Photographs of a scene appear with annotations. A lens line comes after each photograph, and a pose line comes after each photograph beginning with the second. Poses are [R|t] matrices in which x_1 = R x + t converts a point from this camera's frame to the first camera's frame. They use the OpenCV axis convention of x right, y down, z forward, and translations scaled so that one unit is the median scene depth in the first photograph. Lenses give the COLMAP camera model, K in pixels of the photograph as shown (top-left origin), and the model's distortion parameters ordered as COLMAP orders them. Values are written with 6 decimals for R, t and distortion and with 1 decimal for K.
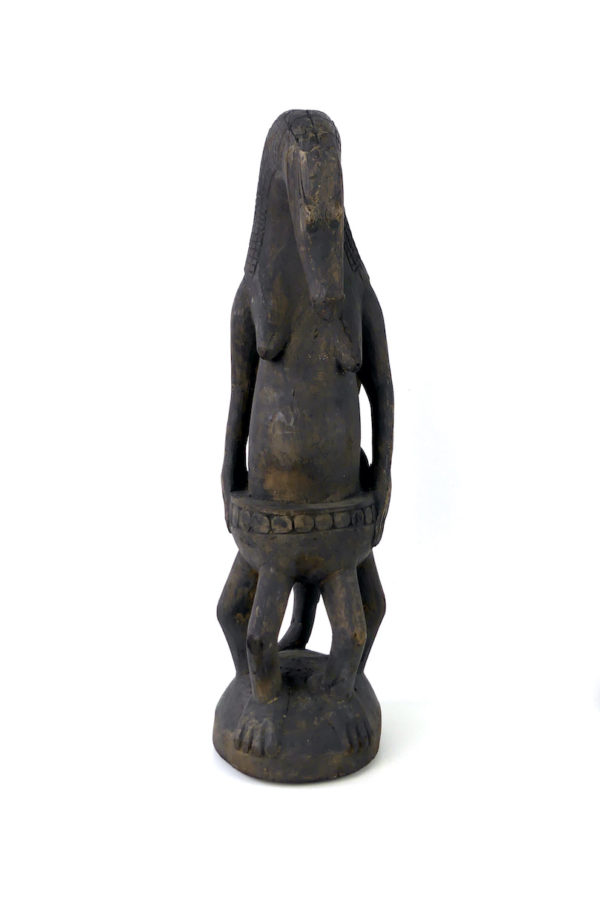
lens RADIAL K [[1355.3, 0, 296.7], [0, 1355.3, 451.7], [0, 0, 1]] dist [-0.200697, 0.000000]
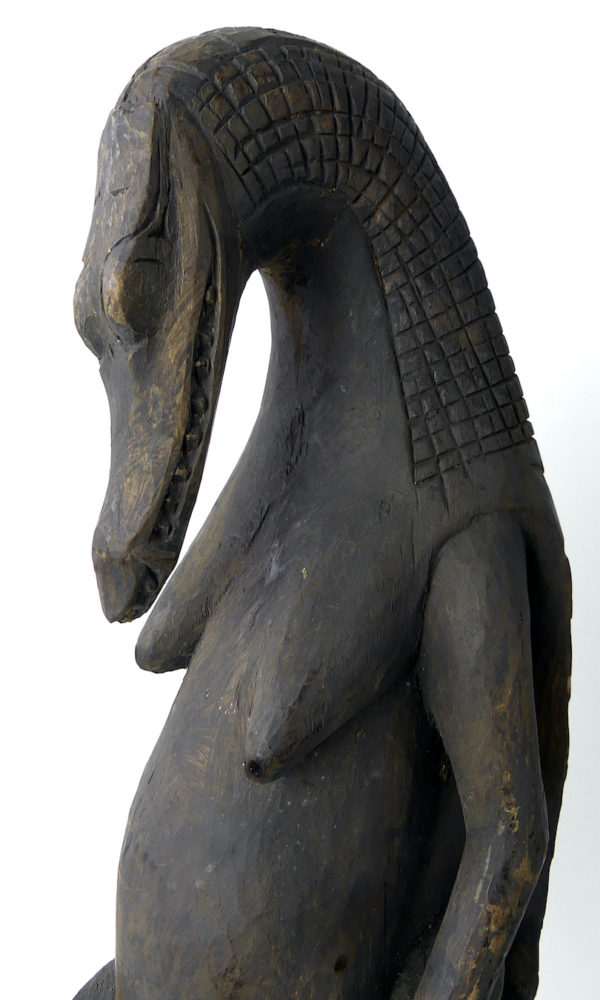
lens RADIAL K [[857.2, 0, 335.8], [0, 857.2, 434.5], [0, 0, 1]] dist [-0.044480, 0.022625]
pose [[0.538600, 0.058239, -0.840546, 0.224395], [-0.166205, 0.985350, -0.038228, -0.138717], [0.826006, 0.160293, 0.540389, 0.895615]]
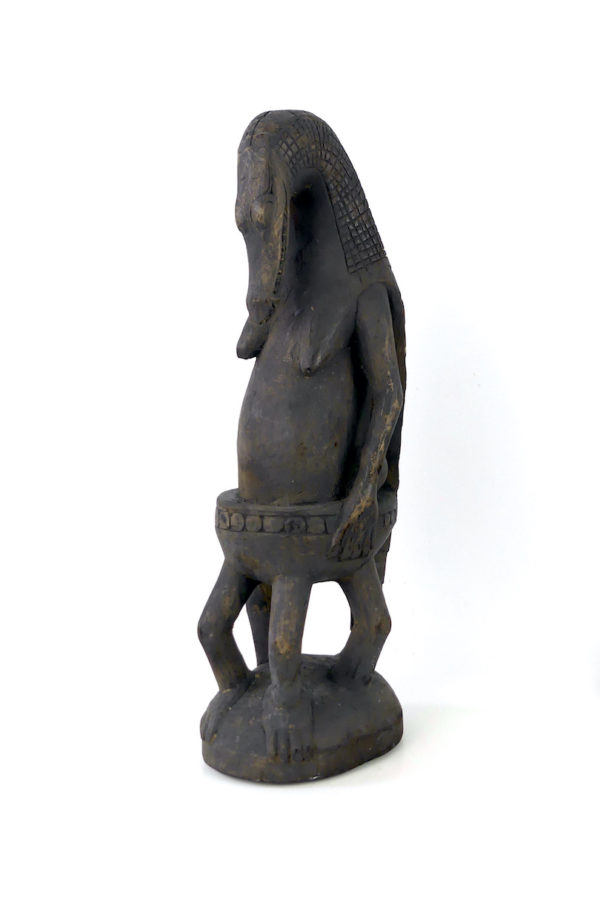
lens RADIAL K [[1355.3, 0, 303.8], [0, 1355.3, 446.3], [0, 0, 1]] dist [-0.200697, 0.000000]
pose [[0.724810, 0.101204, -0.681475, 0.713779], [-0.098158, 0.994231, 0.043251, -0.051030], [0.681920, 0.035543, 0.730562, 0.289811]]
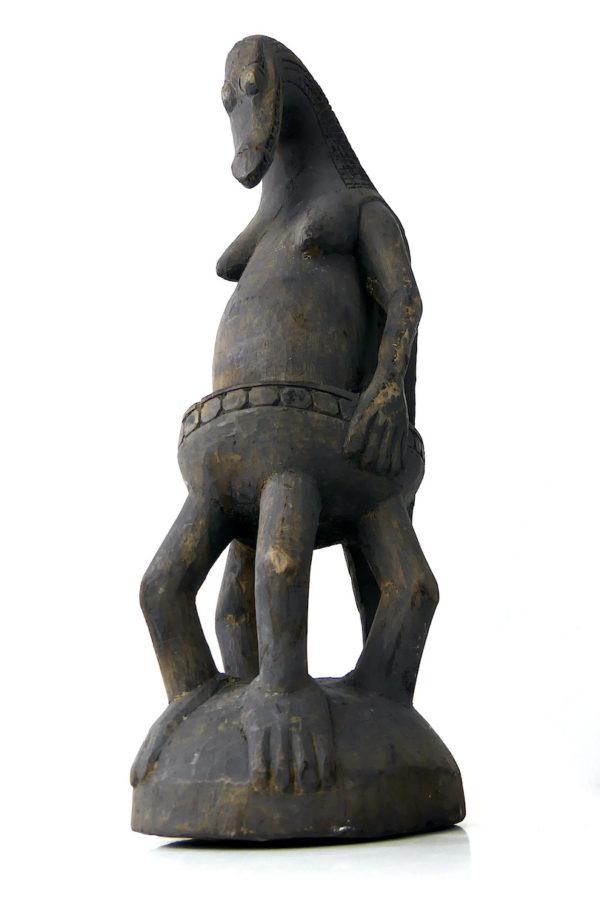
lens RADIAL K [[771.2, 0, 268.1], [0, 771.2, 453.1], [0, 0, 1]] dist [-0.039232, -0.003664]
pose [[0.743746, -0.274725, -0.609400, 0.260055], [-0.094374, 0.859359, -0.502589, 0.265648], [0.661767, 0.431310, 0.613218, 0.774392]]
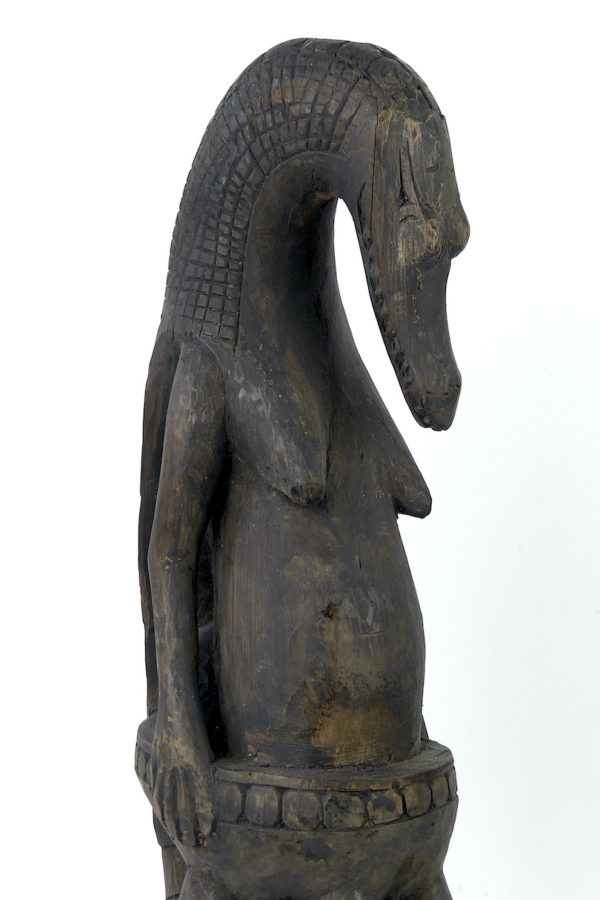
lens RADIAL K [[2399.4, 0, 300.5], [0, 2399.4, 450.5], [0, 0, 1]] dist [-0.249584, 0.000000]
pose [[0.740500, -0.041411, 0.670780, -0.659079], [0.094226, 0.994638, -0.042614, -0.049352], [-0.665419, 0.094760, 0.740431, 0.302841]]
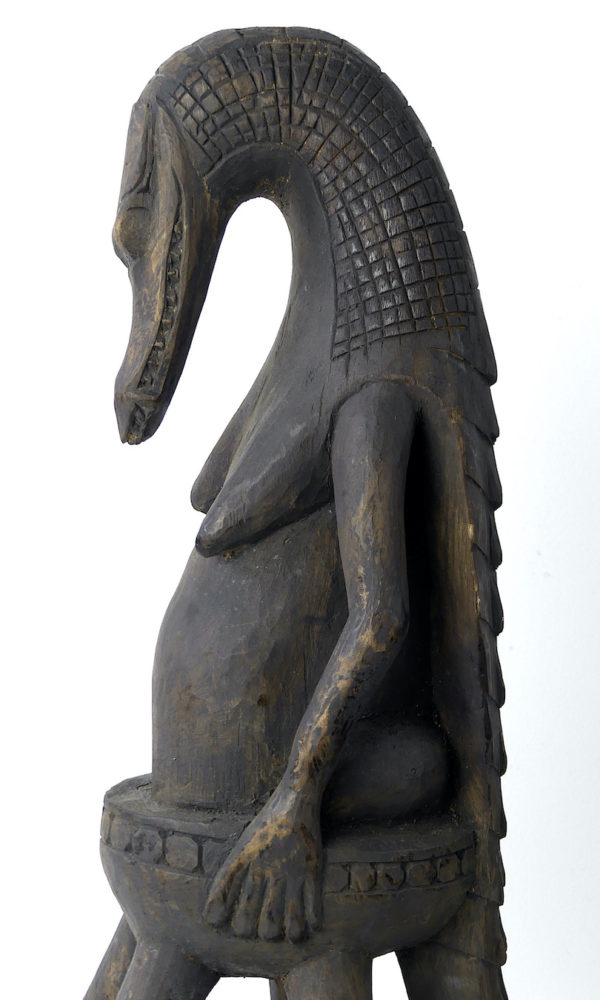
lens RADIAL K [[2766.4, 0, 300.8], [0, 2766.4, 501.1], [0, 0, 1]] dist [-0.238125, 0.000000]
pose [[-0.018128, 0.096220, -0.995195, 1.040026], [-0.180820, 0.978630, 0.097913, -0.183469], [0.983349, 0.181726, -0.000342, 1.038375]]
